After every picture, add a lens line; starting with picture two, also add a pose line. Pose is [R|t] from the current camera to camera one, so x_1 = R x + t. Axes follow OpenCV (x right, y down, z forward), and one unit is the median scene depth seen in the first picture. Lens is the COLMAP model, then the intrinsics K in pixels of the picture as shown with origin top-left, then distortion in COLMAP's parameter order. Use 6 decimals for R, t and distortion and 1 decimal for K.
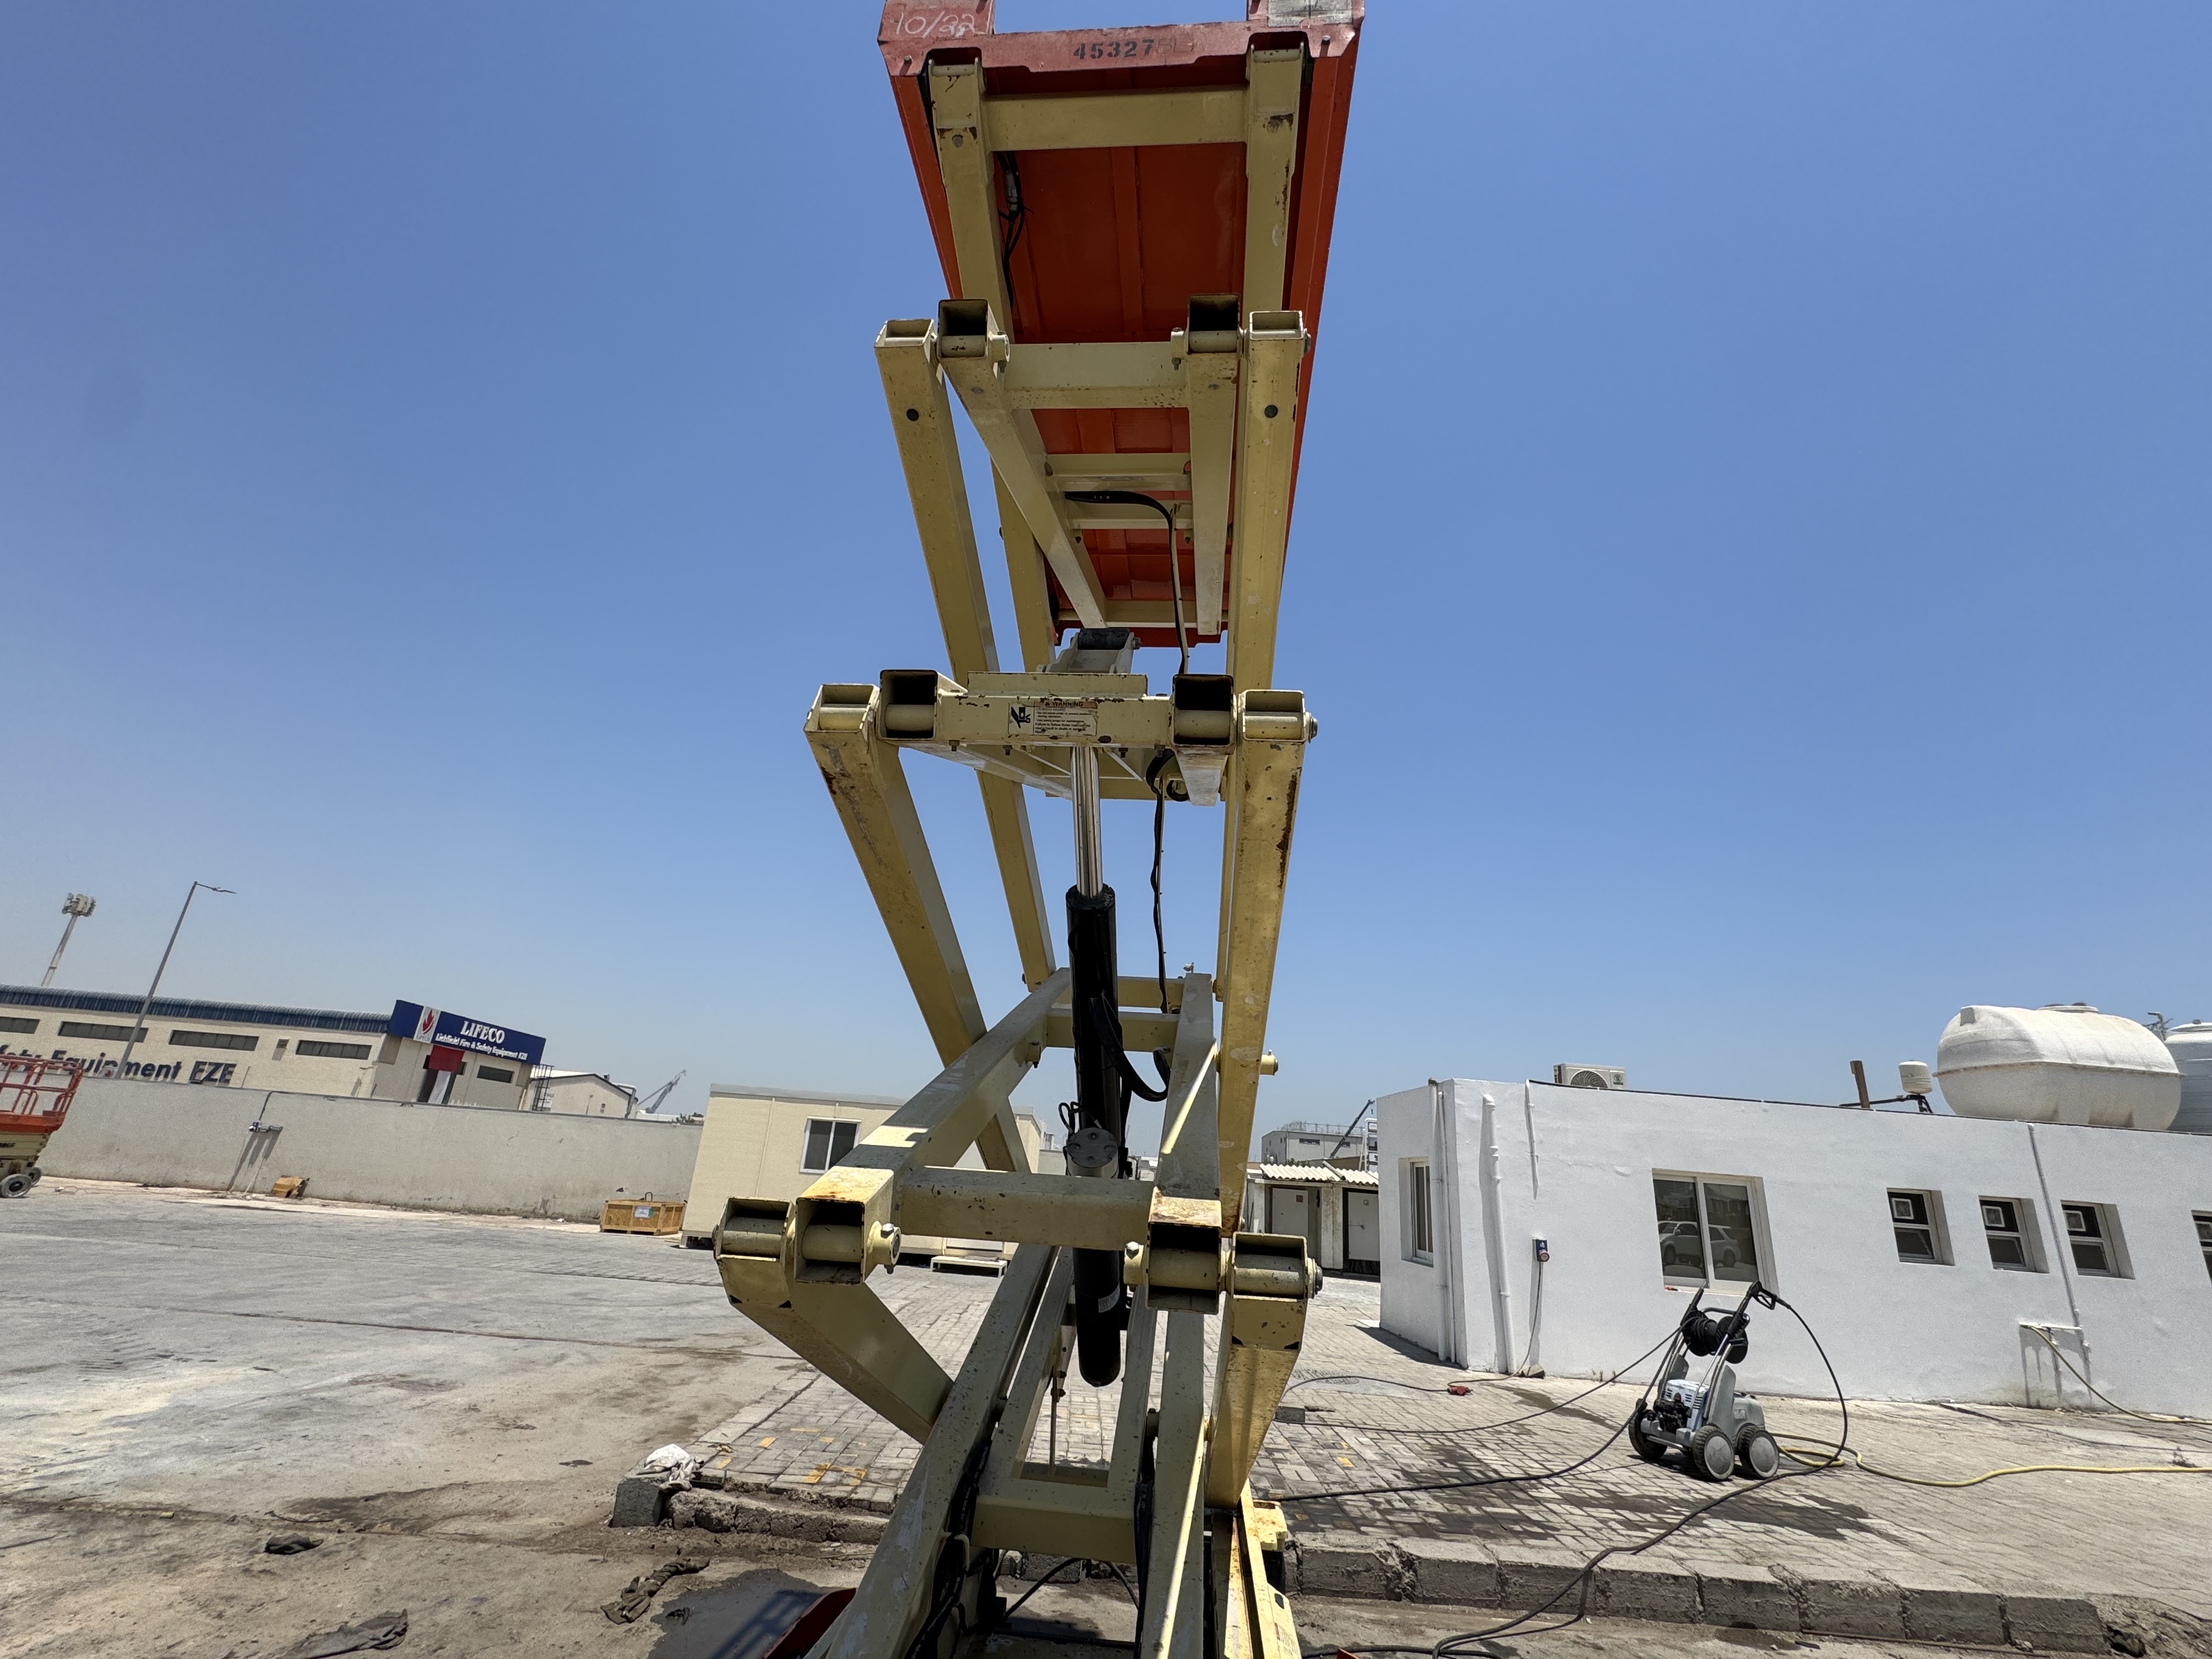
lens RADIAL K [[983.7, 0, 1111.0], [0, 983.7, 823.9], [0, 0, 1]] dist [-0.003789, -0.000124]
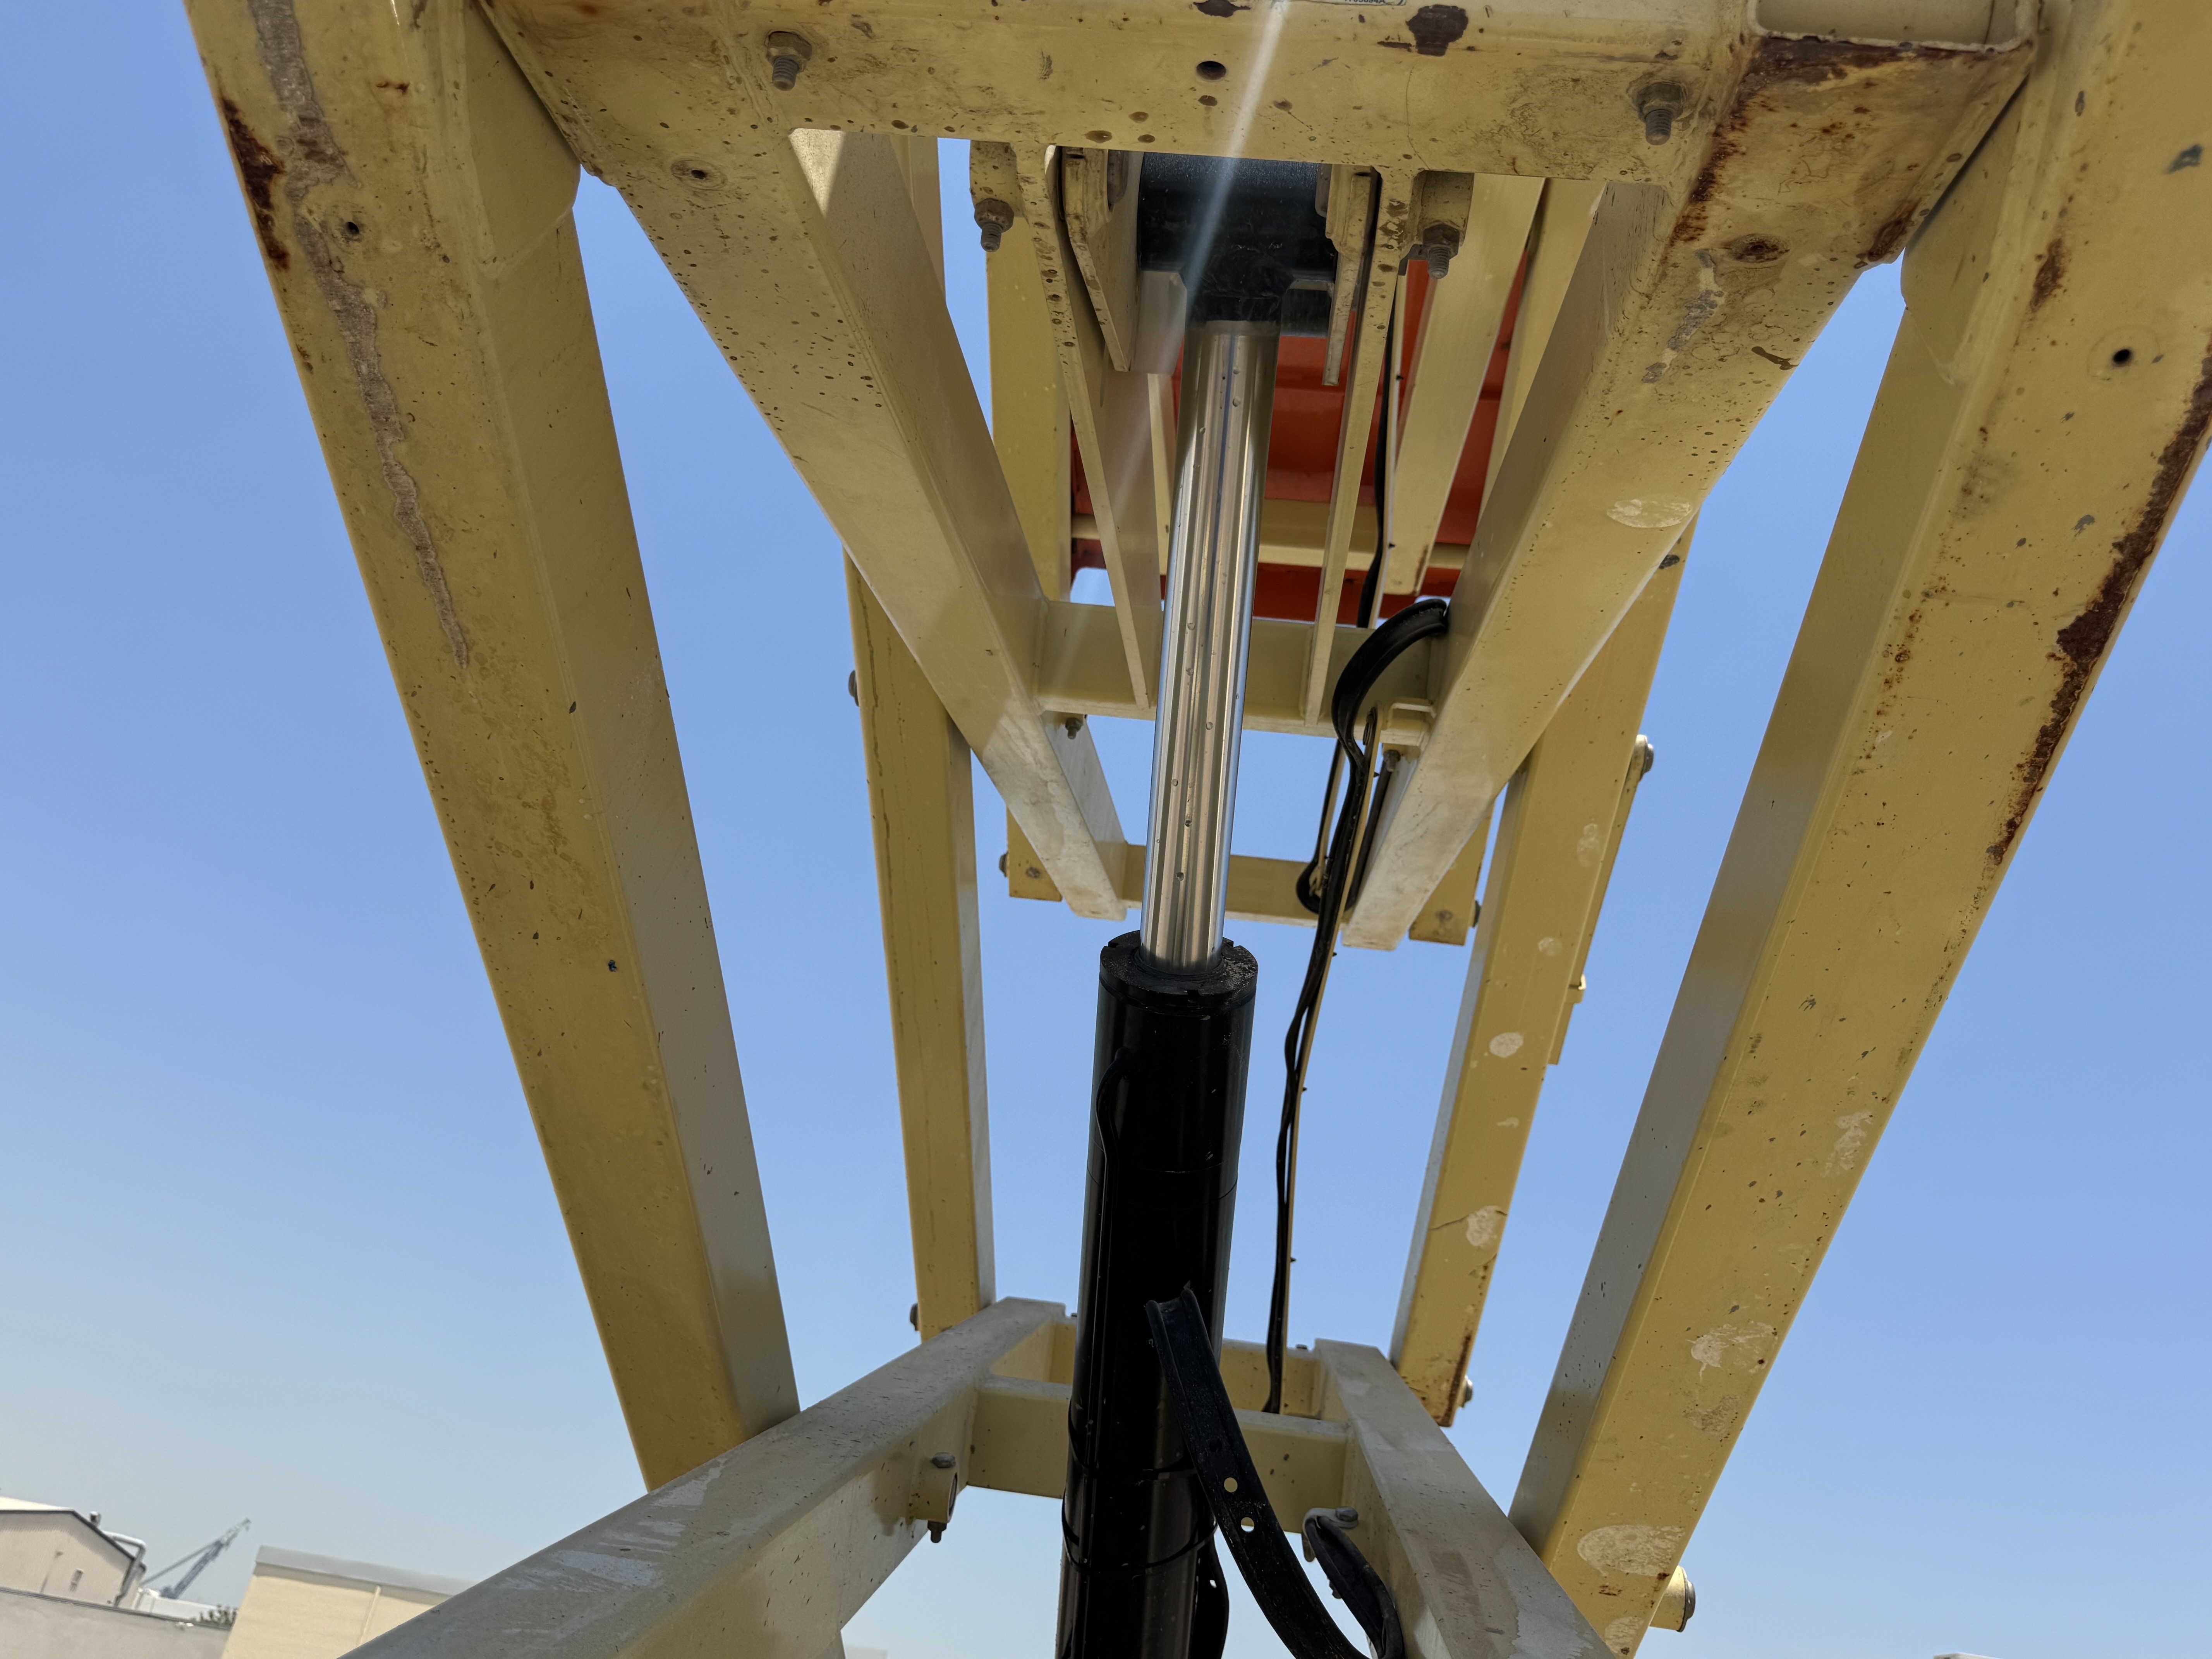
lens RADIAL K [[1708.2, 0, 1106.0], [0, 1708.2, 829.5], [0, 0, 1]] dist [-0.002652, -0.005949]
pose [[0.995963, 0.089740, 0.002045, -0.016787], [-0.087998, 0.980628, -0.175002, 0.043728], [-0.017710, 0.174116, 0.984566, 0.158662]]
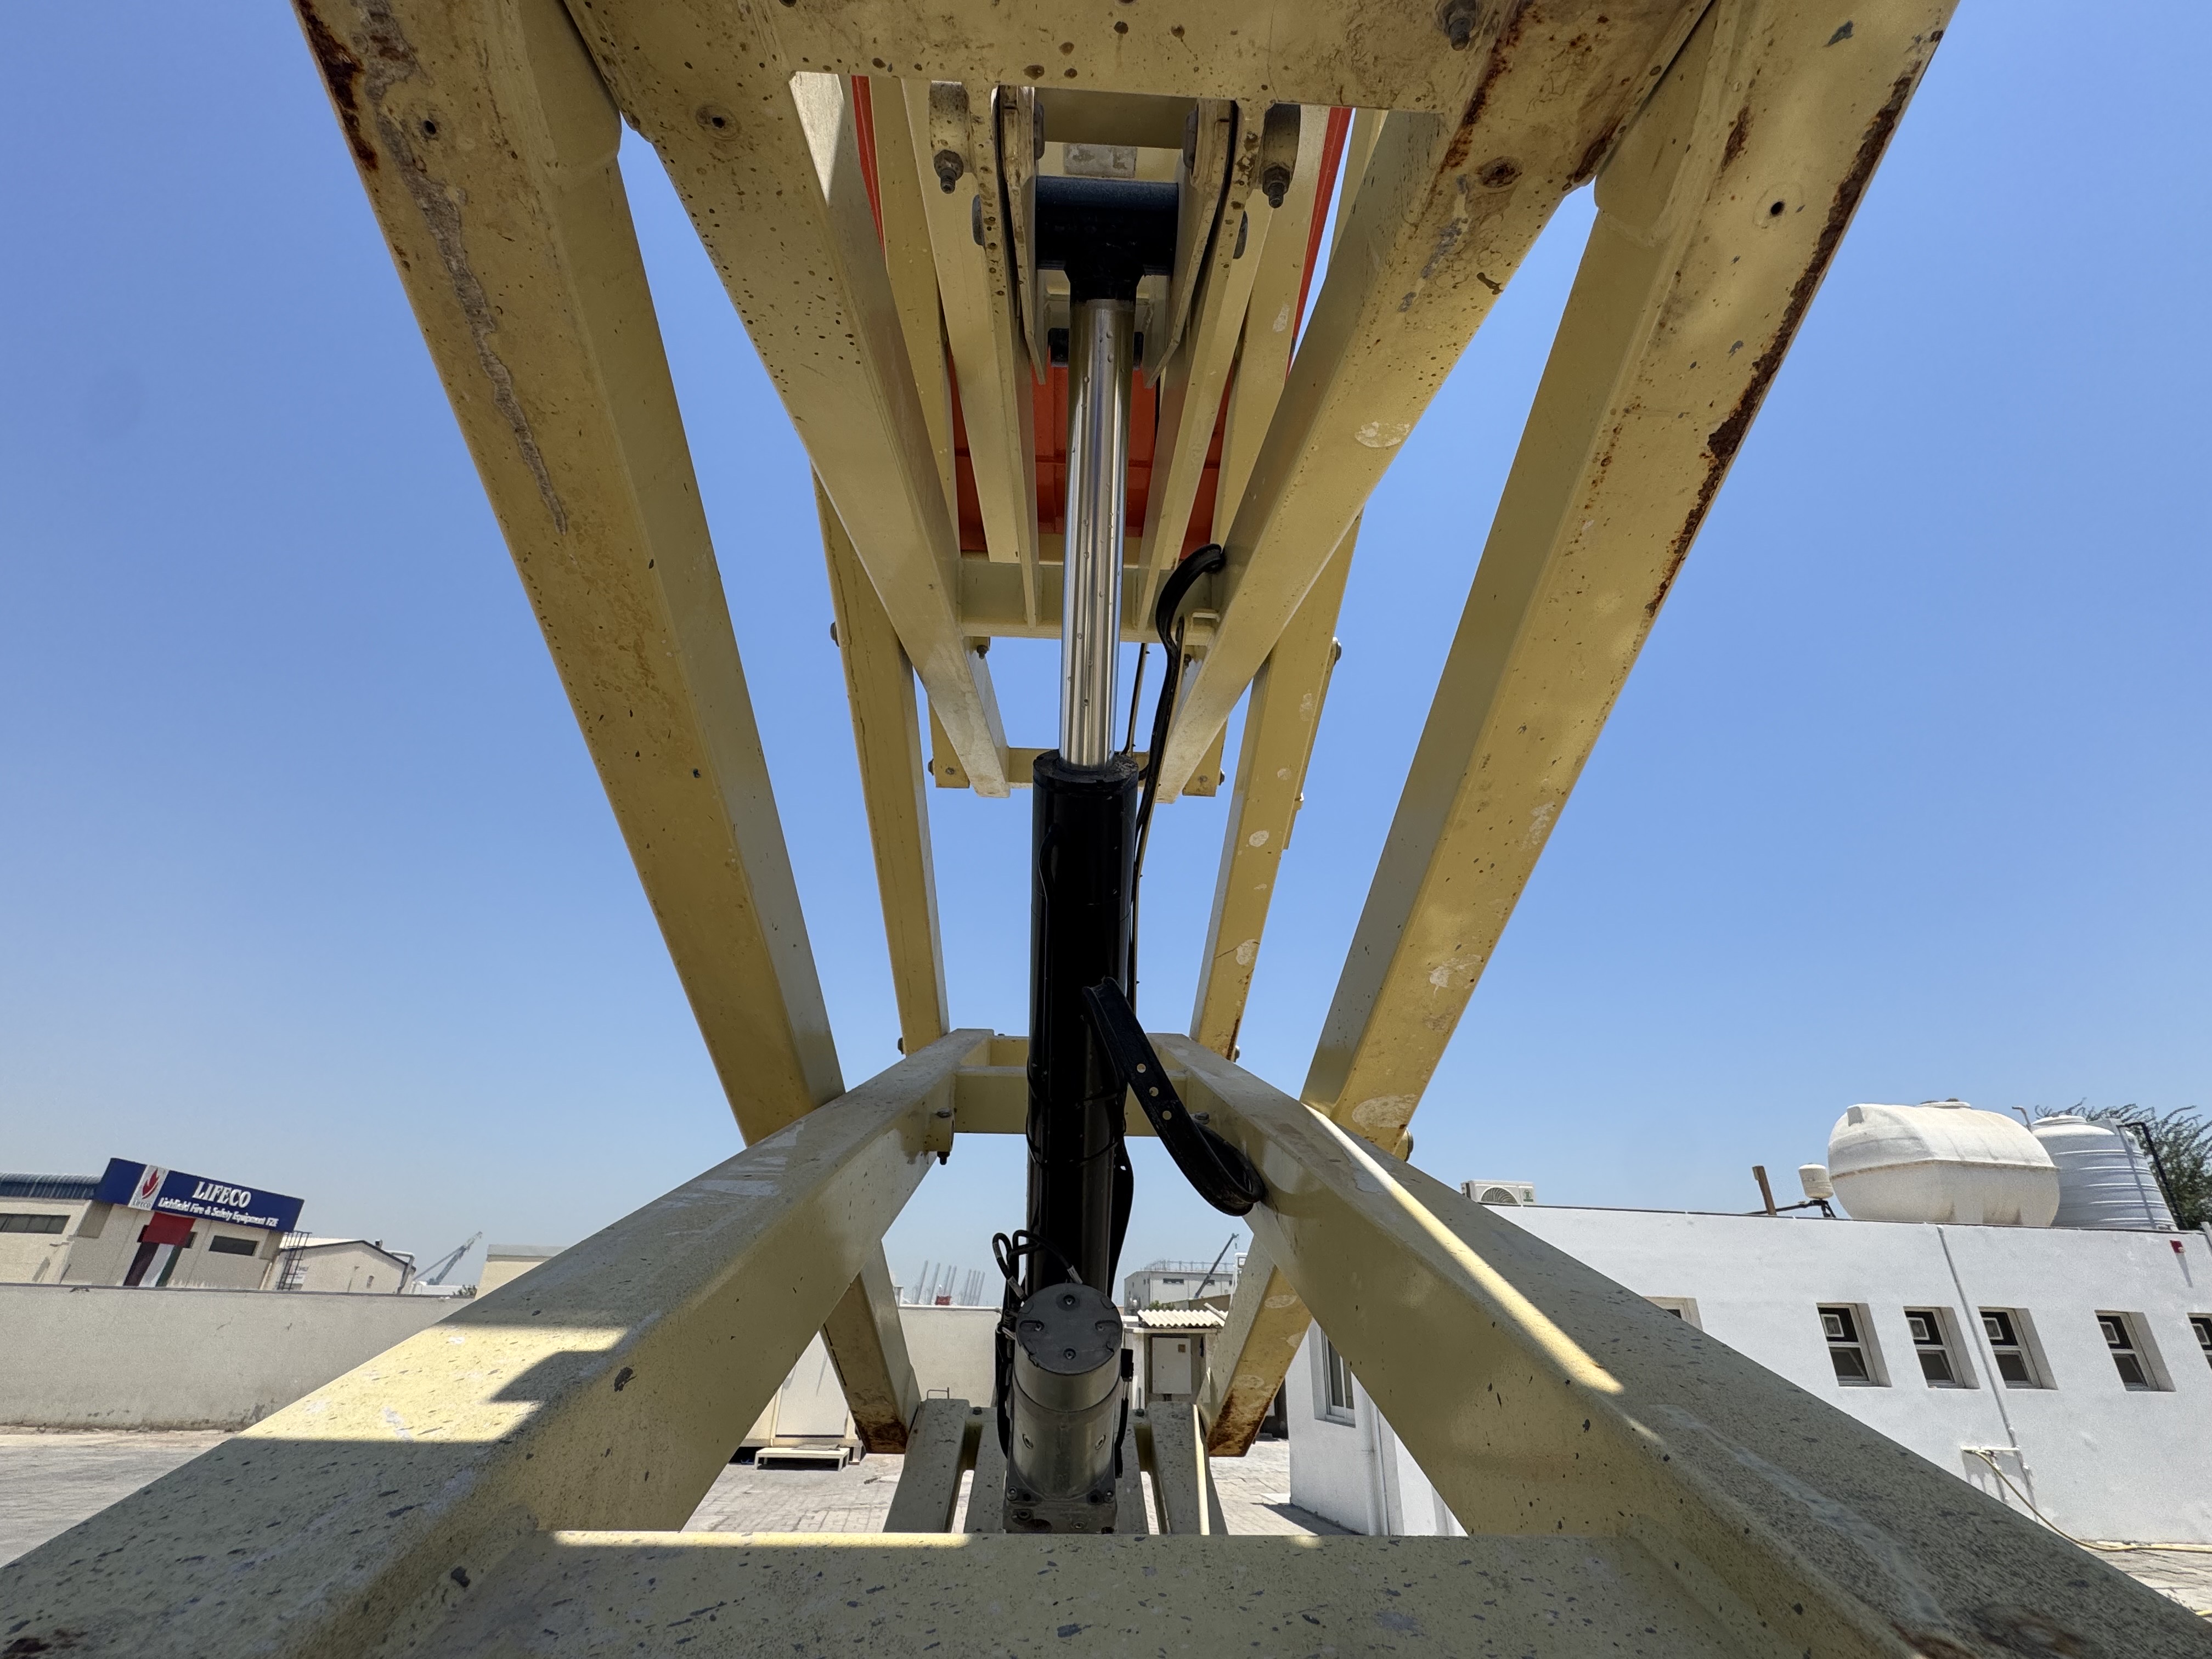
lens RADIAL K [[983.7, 0, 1111.0], [0, 983.7, 823.9], [0, 0, 1]] dist [-0.003789, -0.000124]
pose [[0.990008, 0.014717, 0.140240, -0.025547], [0.003421, 0.991739, -0.128229, 0.055142], [-0.140969, 0.127427, 0.981779, 0.185168]]
